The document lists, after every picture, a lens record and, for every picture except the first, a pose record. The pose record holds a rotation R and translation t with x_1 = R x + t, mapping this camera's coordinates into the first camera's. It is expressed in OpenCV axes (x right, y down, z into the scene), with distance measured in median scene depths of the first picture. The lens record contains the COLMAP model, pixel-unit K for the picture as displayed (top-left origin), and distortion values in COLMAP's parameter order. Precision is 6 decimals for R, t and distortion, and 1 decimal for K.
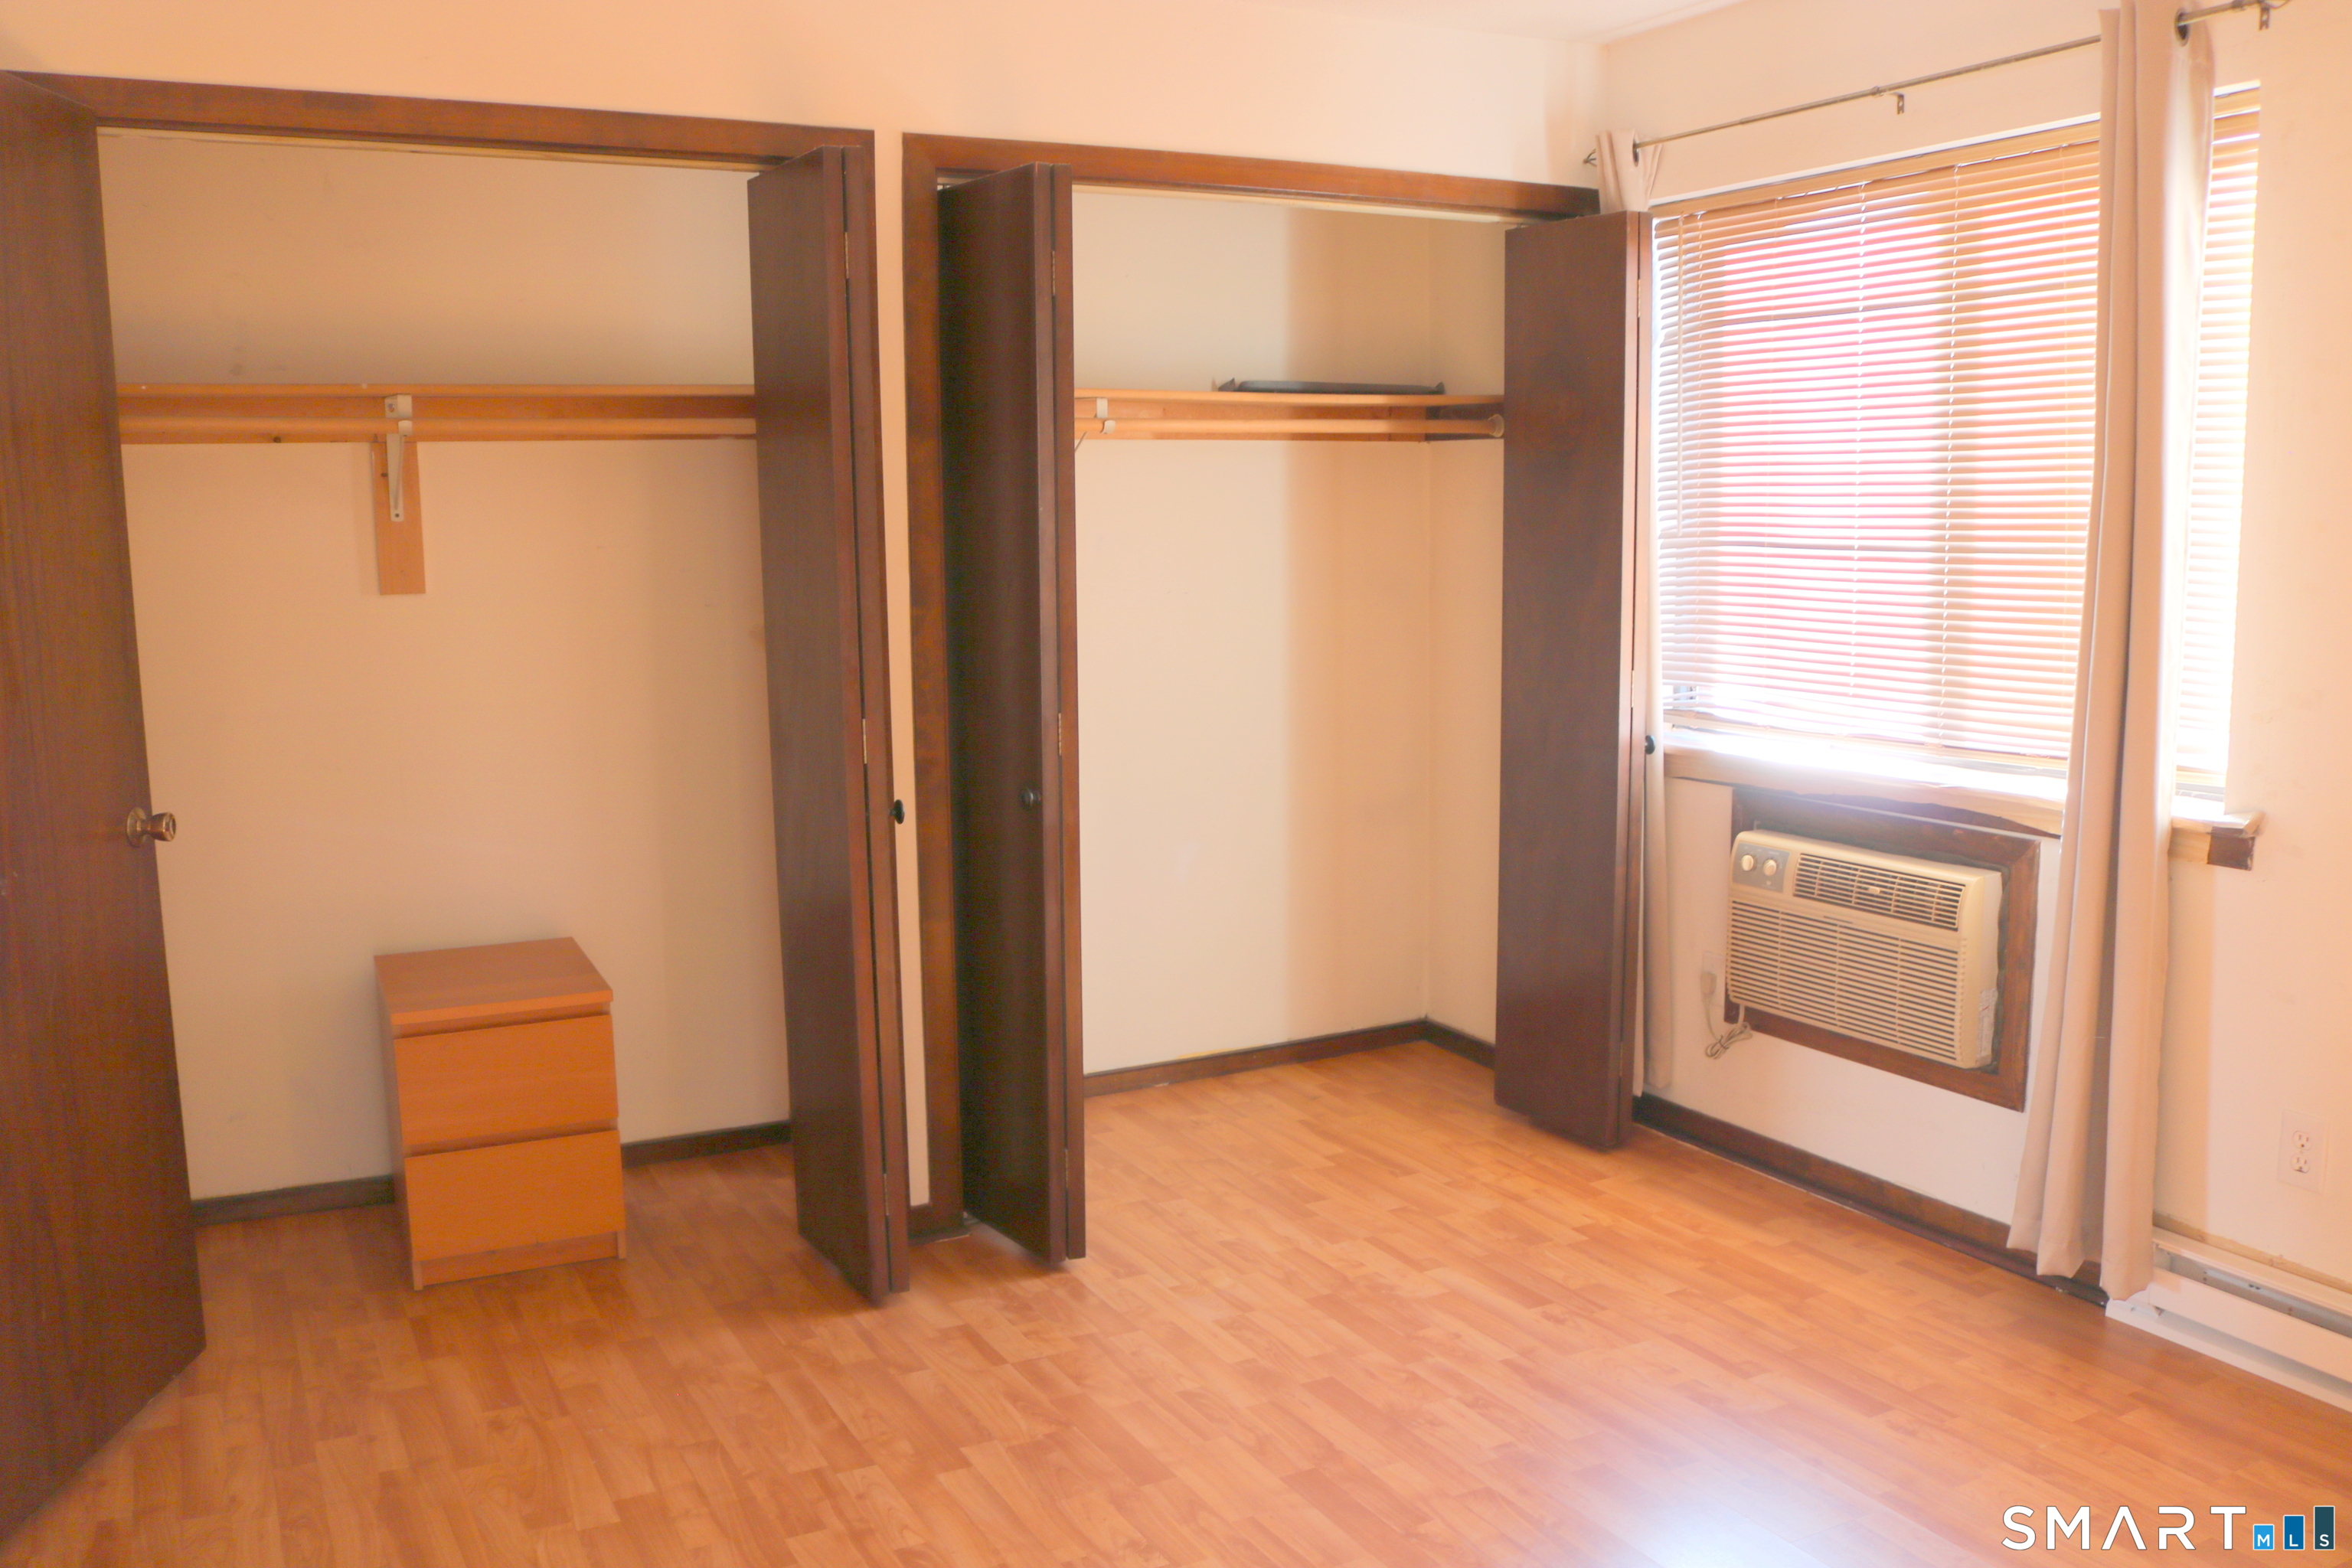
lens RADIAL K [[1909.9, 0, 1162.0], [0, 1909.9, 786.1], [0, 0, 1]] dist [-0.158860, 0.114042]
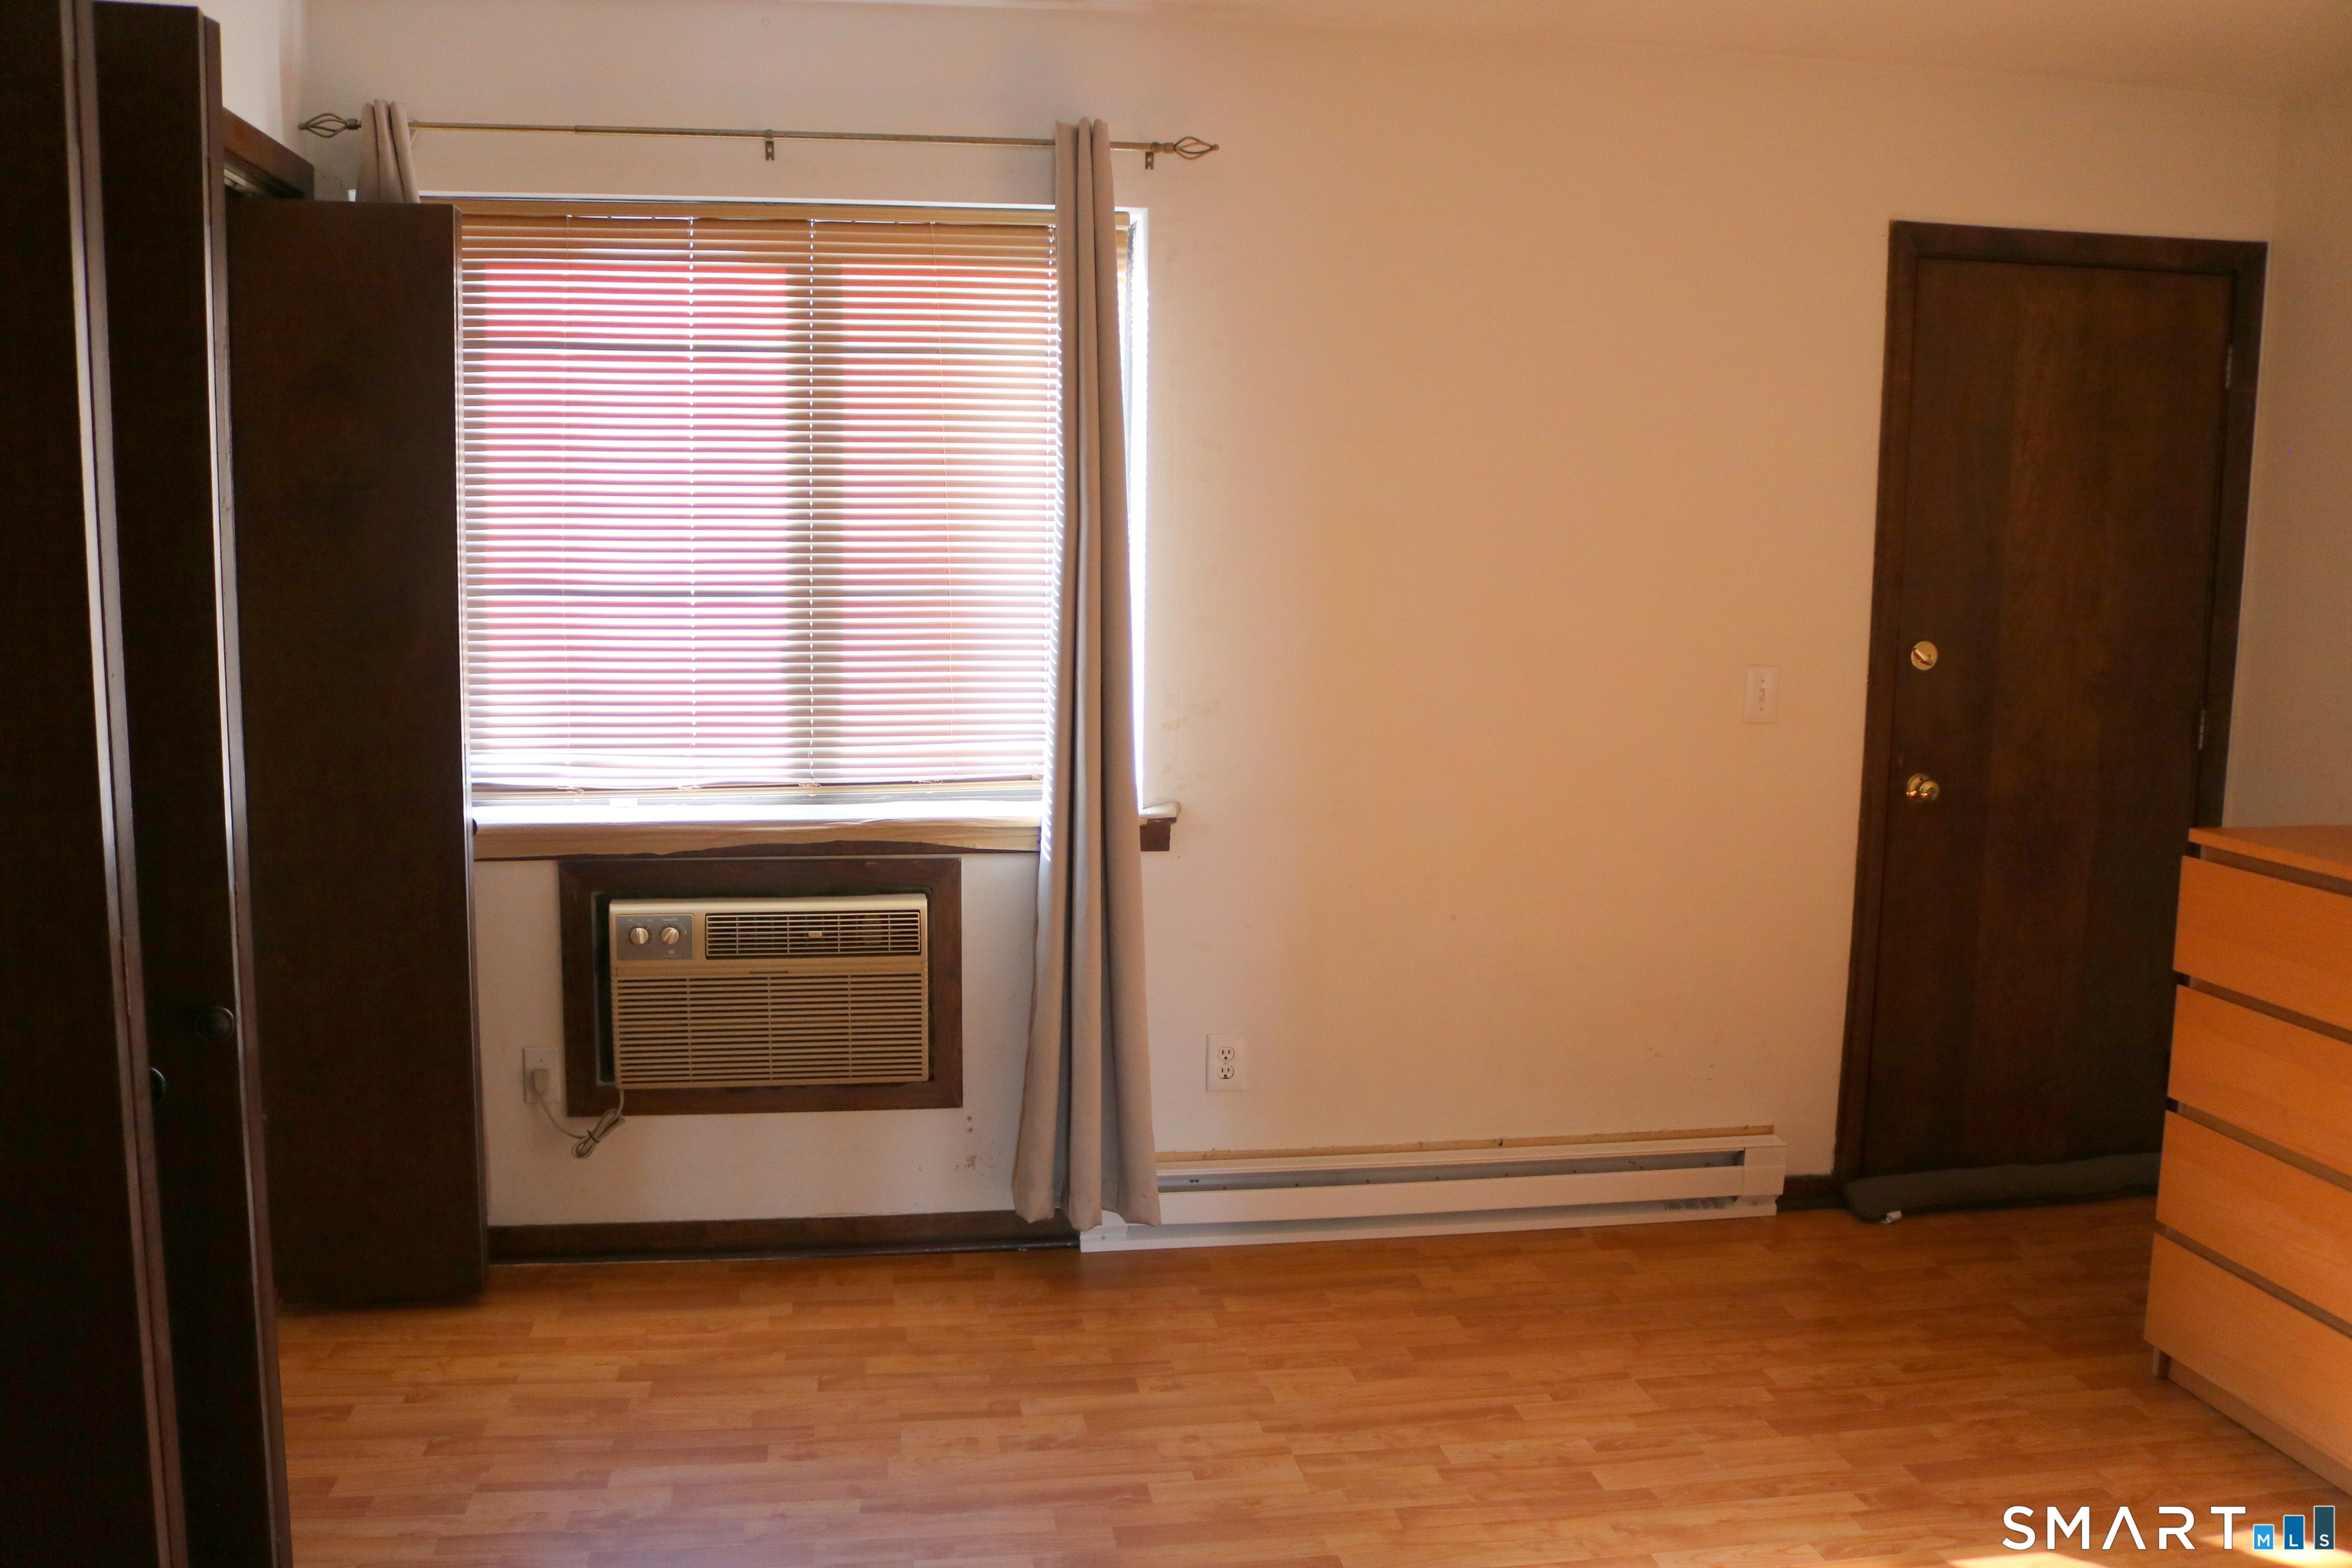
lens RADIAL K [[1909.9, 0, 1162.0], [0, 1909.9, 786.1], [0, 0, 1]] dist [-0.158860, 0.114042]
pose [[0.336368, -0.108301, 0.935482, -0.497253], [0.116776, 0.990495, 0.072681, -0.074801], [-0.934462, 0.084794, 0.345818, 0.462657]]
